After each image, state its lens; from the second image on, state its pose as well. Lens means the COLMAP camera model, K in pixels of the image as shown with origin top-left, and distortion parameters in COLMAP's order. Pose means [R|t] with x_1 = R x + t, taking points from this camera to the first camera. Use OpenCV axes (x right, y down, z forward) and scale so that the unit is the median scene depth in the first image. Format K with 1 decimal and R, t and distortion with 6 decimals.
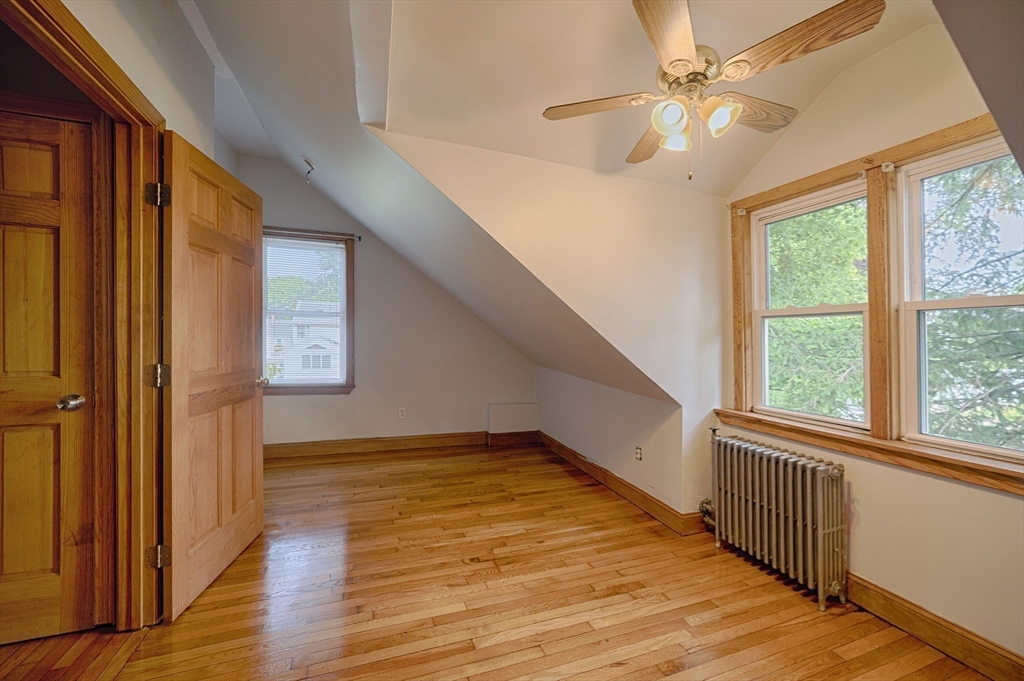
lens RADIAL K [[404.0, 0, 512.0], [0, 404.0, 340.5], [0, 0, 1]] dist [0.000188, 0.000062]
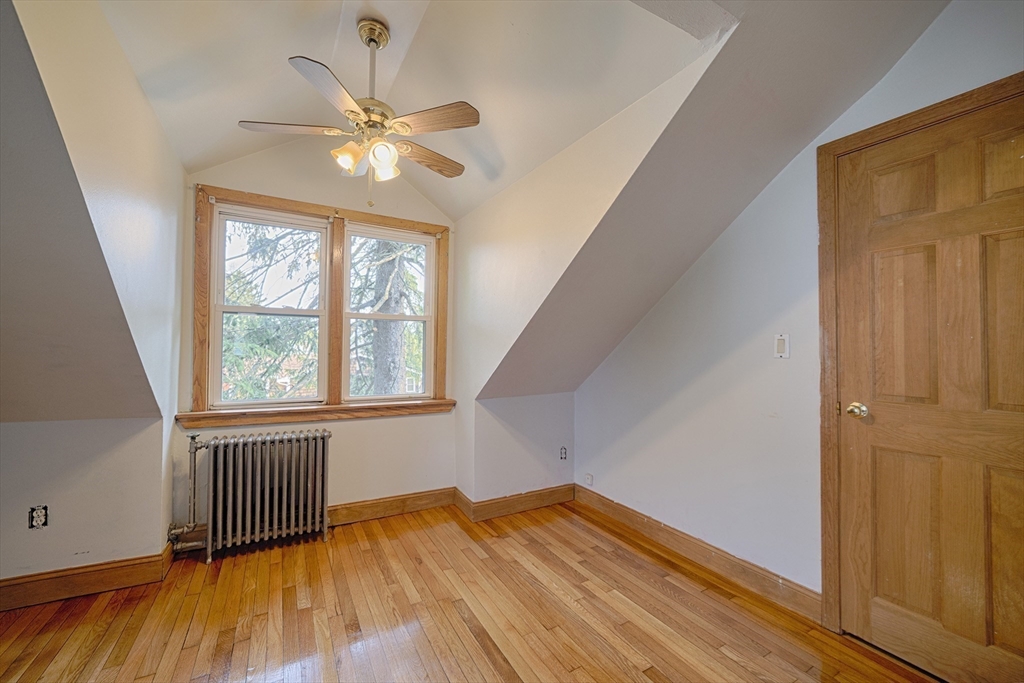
lens RADIAL K [[417.0, 0, 517.6], [0, 417.0, 327.9], [0, 0, 1]] dist [0.000141, 0.000125]
pose [[-0.160068, 0.021097, 0.986881, -0.612615], [-0.012854, 0.999642, -0.023455, -0.005014], [-0.987022, -0.016439, -0.159740, 0.538476]]
